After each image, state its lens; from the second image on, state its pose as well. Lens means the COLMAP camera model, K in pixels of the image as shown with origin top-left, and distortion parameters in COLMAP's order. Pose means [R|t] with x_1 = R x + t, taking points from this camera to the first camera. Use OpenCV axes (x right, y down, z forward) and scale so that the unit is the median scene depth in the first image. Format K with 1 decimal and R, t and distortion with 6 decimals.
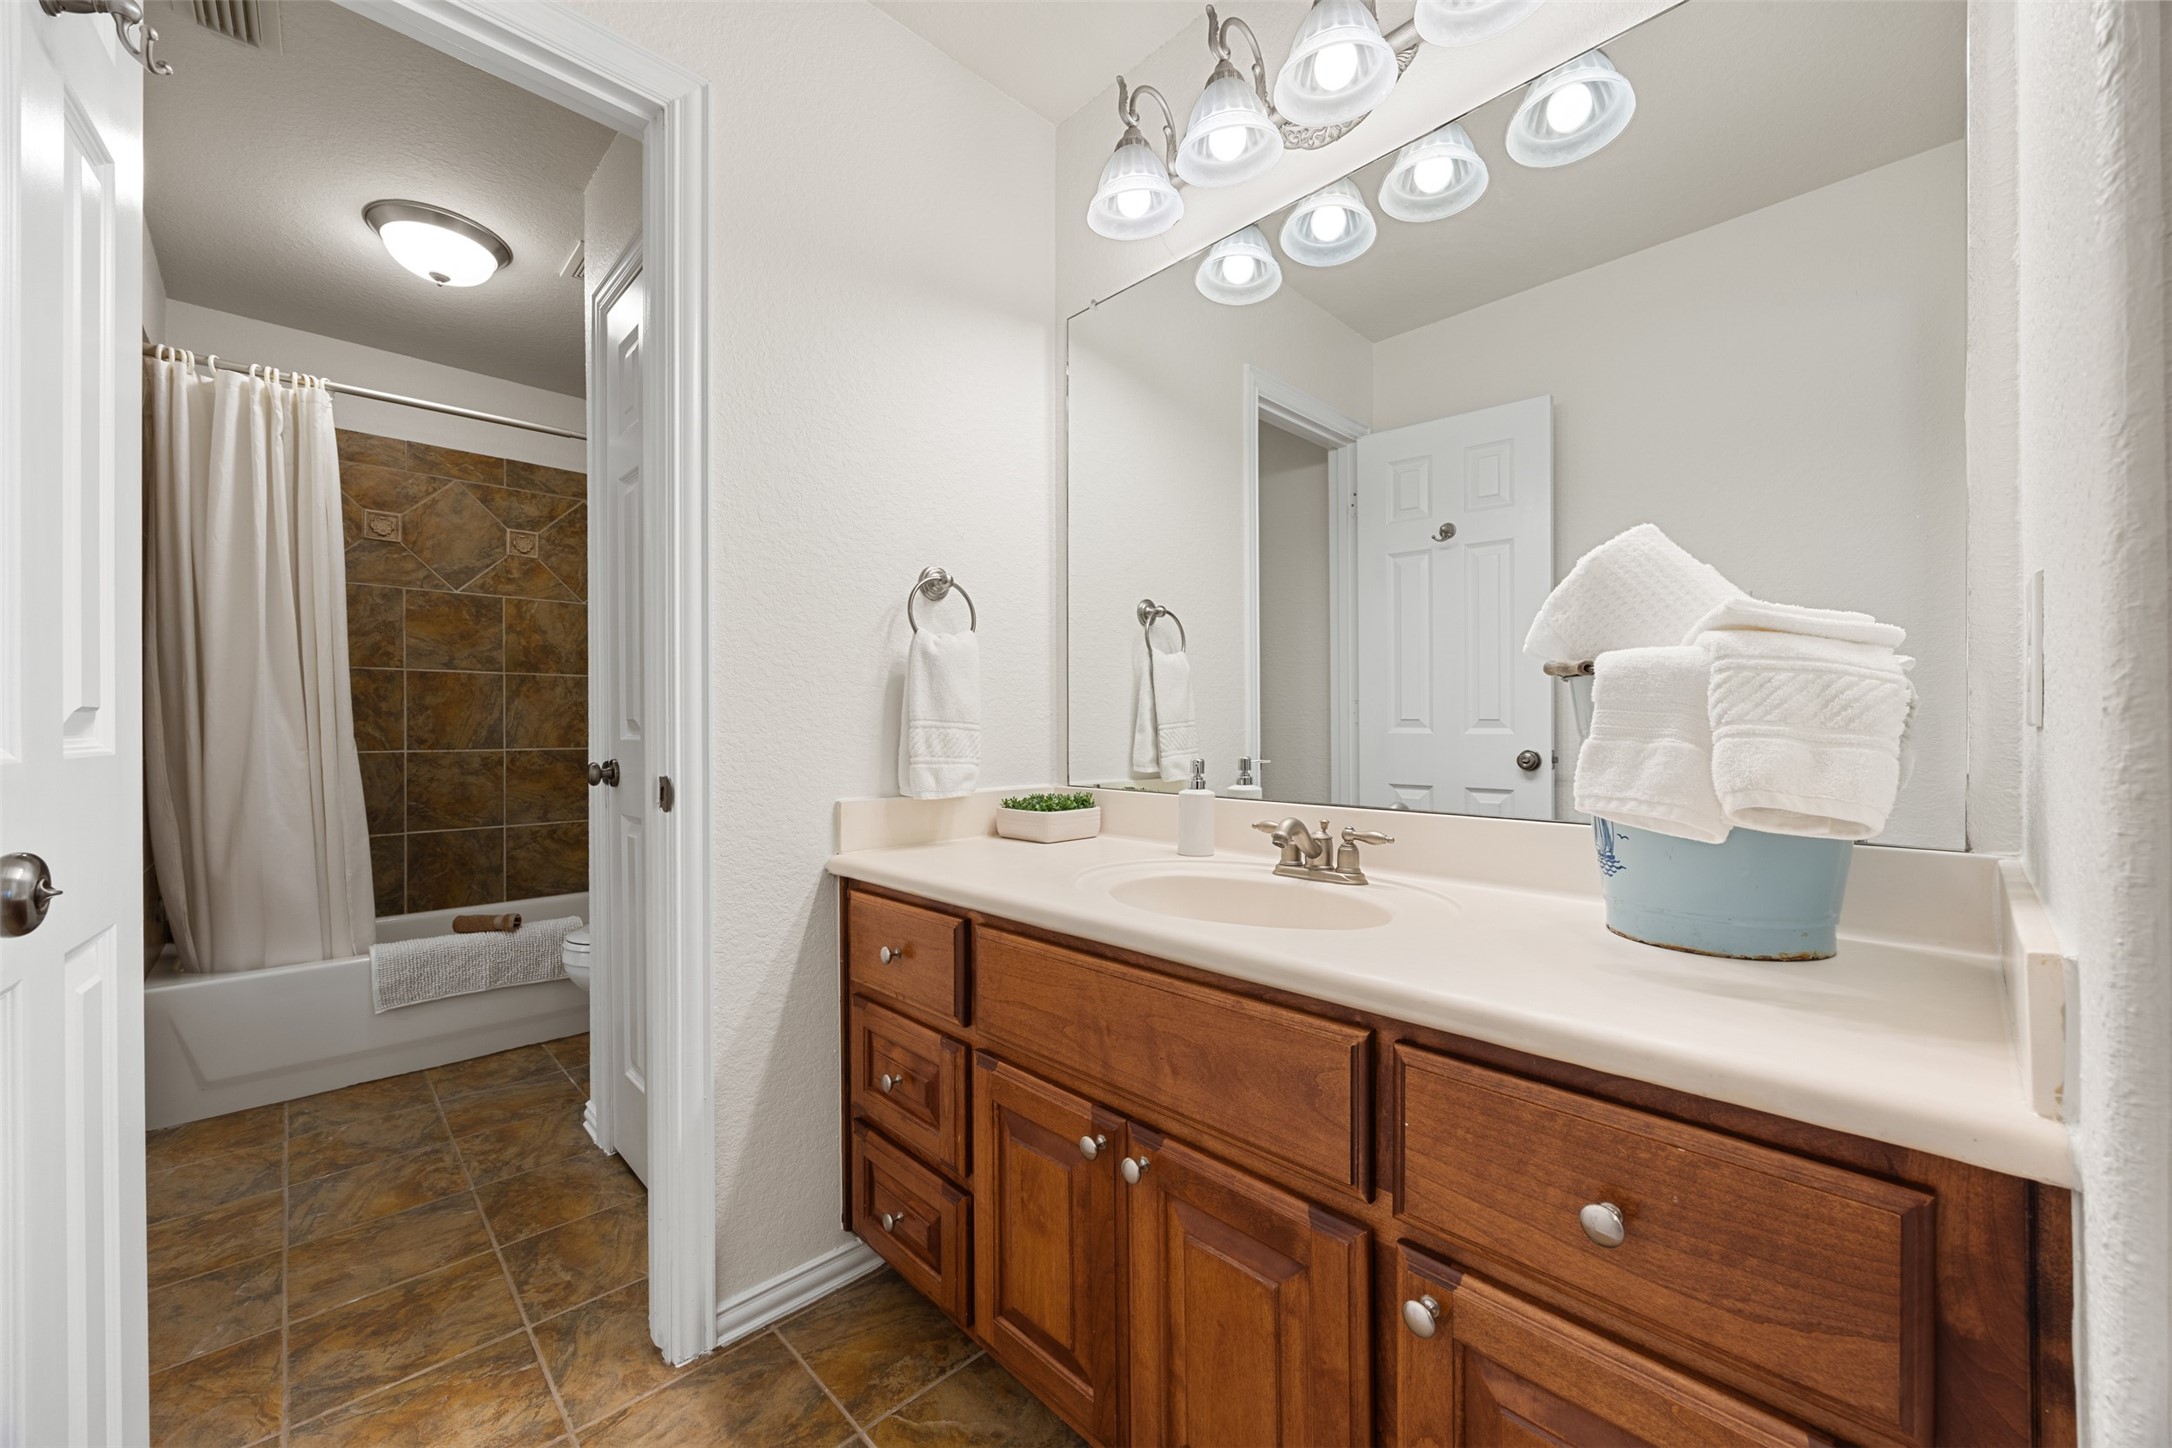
lens RADIAL K [[830.2, 0, 1071.0], [0, 830.2, 728.8], [0, 0, 1]] dist [0.002067, 0.000169]
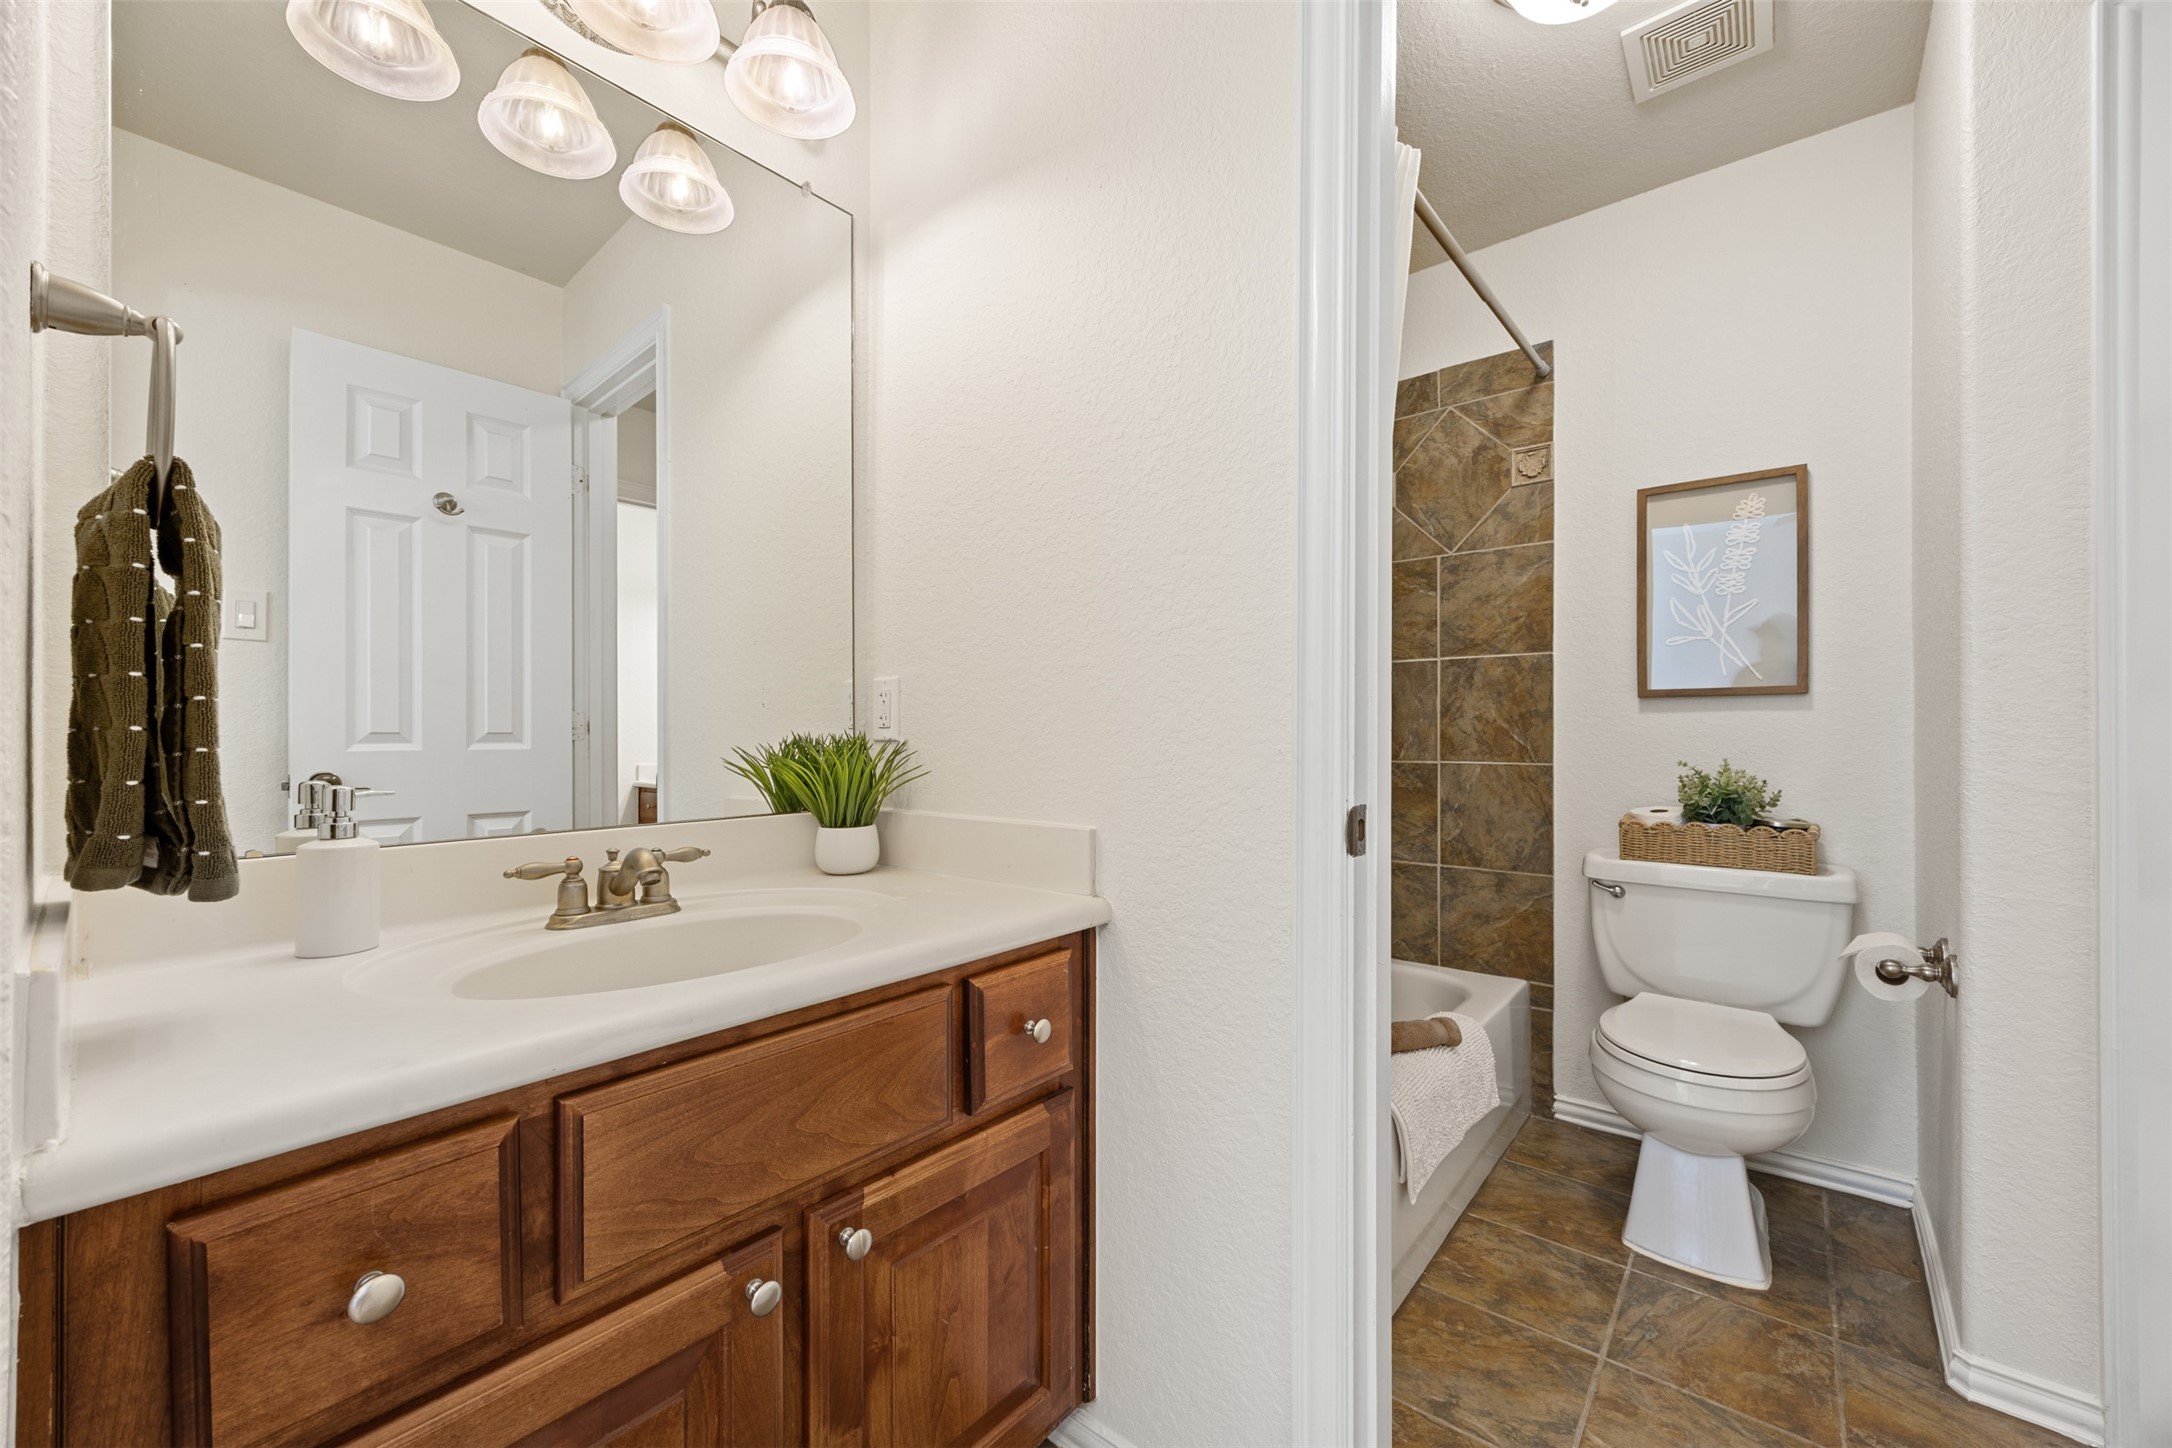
lens RADIAL K [[830.2, 0, 1074.5], [0, 830.2, 731.2], [0, 0, 1]] dist [0.002067, 0.000169]
pose [[-0.108309, 0.011304, 0.994053, -0.602628], [0.005271, 0.999928, -0.010797, 0.003384], [-0.994103, 0.004070, -0.108361, 0.640468]]
